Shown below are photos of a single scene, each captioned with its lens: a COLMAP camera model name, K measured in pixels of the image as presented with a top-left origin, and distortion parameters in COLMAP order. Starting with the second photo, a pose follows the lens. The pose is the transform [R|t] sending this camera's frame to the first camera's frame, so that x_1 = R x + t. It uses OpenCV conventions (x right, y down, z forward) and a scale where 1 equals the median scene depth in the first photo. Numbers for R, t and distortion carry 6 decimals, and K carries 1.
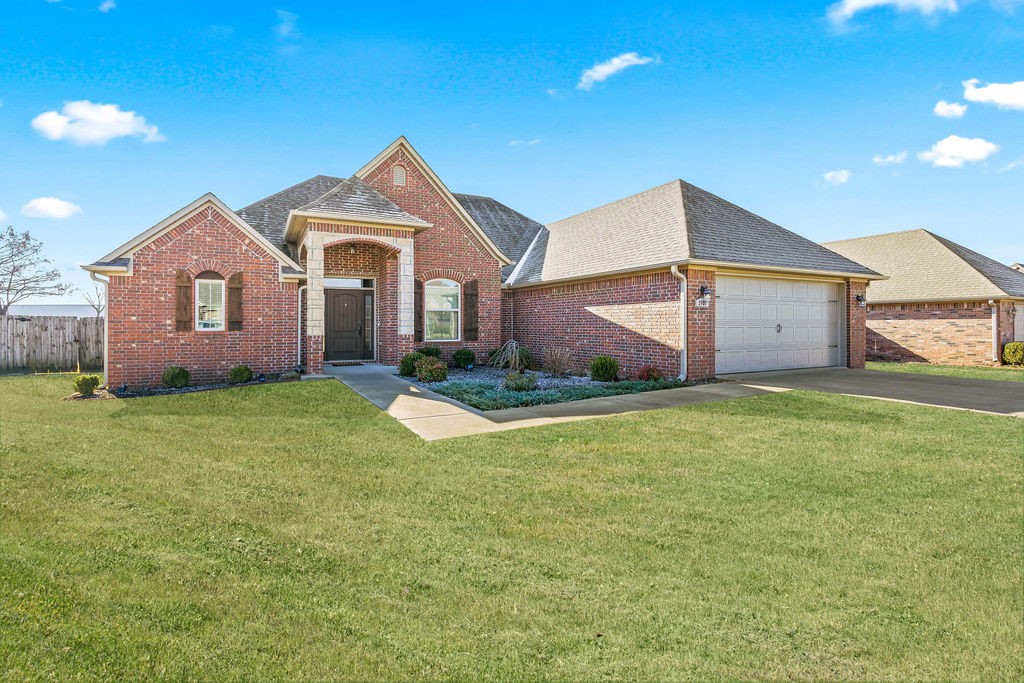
lens RADIAL K [[495.7, 0, 506.9], [0, 495.7, 324.6], [0, 0, 1]] dist [-0.000420, 0.000277]
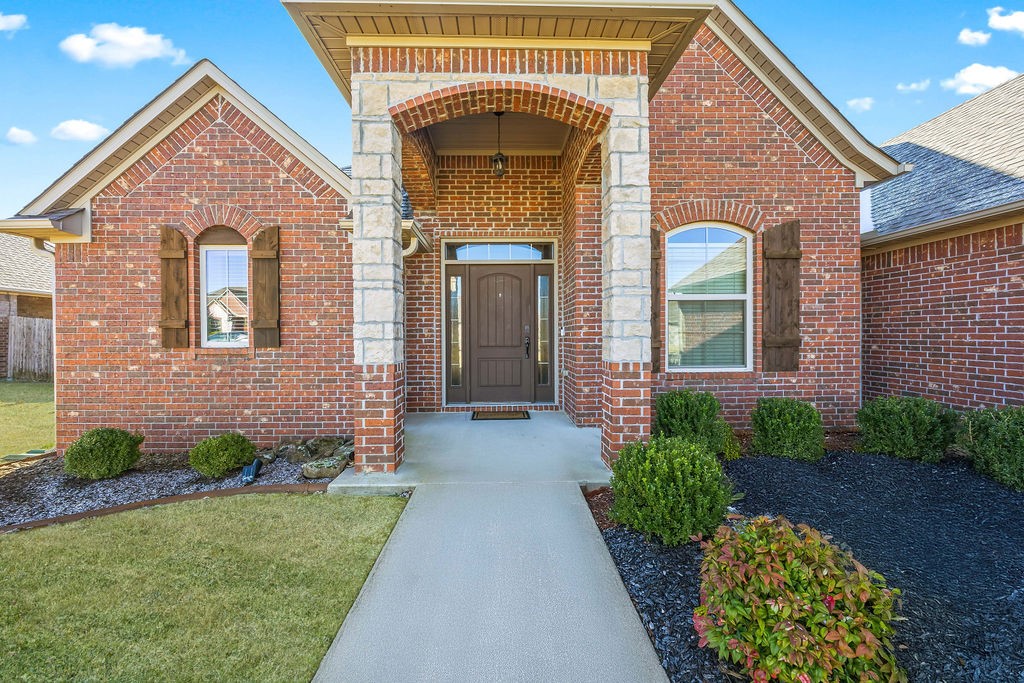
lens RADIAL K [[387.5, 0, 508.8], [0, 387.5, 335.7], [0, 0, 1]] dist [-0.004942, -0.000186]
pose [[0.899366, -0.001554, -0.437193, -0.162709], [0.006051, 0.999942, 0.008892, -0.000939], [0.437154, -0.010643, 0.899324, 0.738487]]
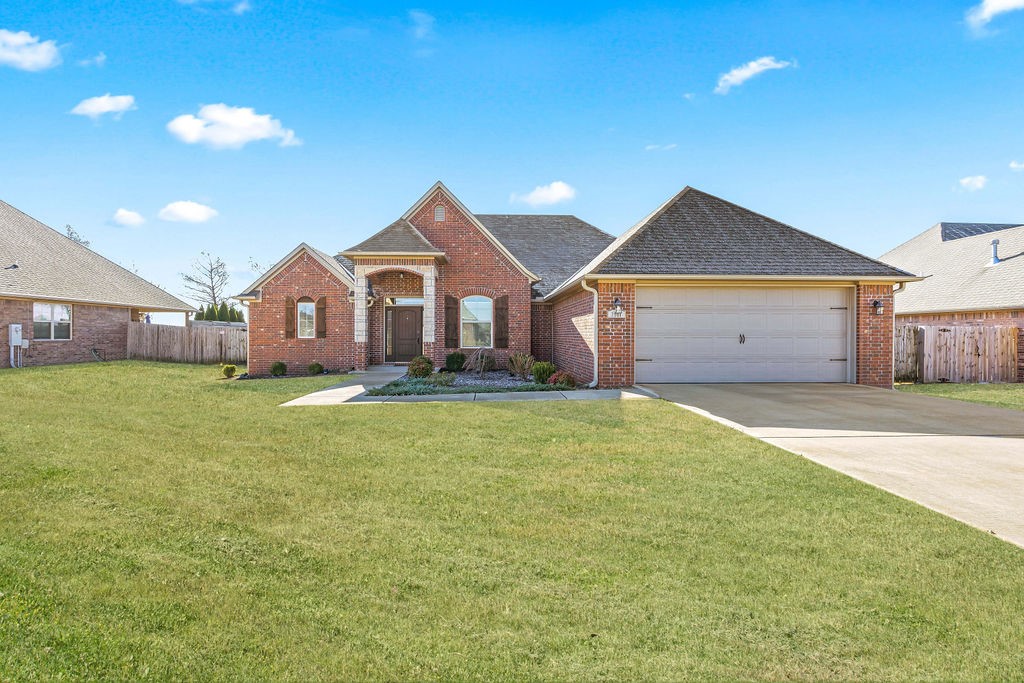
lens RADIAL K [[489.0, 0, 512.0], [0, 489.0, 341.5], [0, 0, 1]] dist [-0.002628, -0.000037]
pose [[0.904625, 0.008701, -0.426119, 0.527054], [-0.002240, 0.999875, 0.015661, -0.001218], [0.426202, -0.013213, 0.904532, -0.033454]]
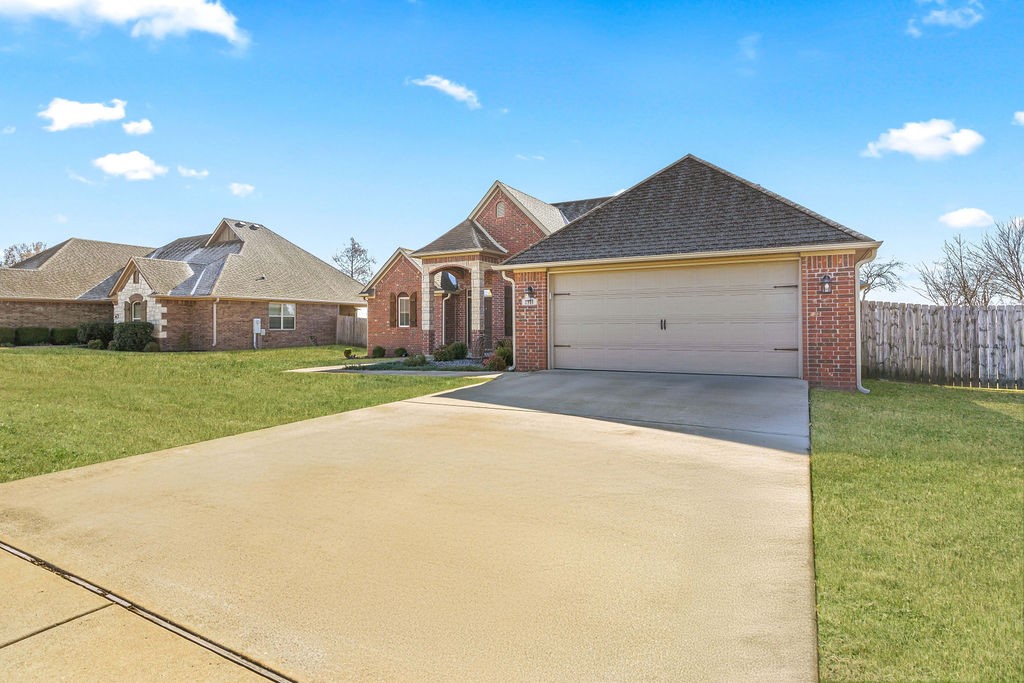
lens RADIAL K [[561.1, 0, 509.7], [0, 561.1, 321.6], [0, 0, 1]] dist [0.001792, 0.000117]
pose [[0.550493, -0.007681, -0.834805, 1.173955], [0.005013, 0.999970, -0.005894, 0.006425], [0.834825, -0.000940, 0.550515, 0.222510]]
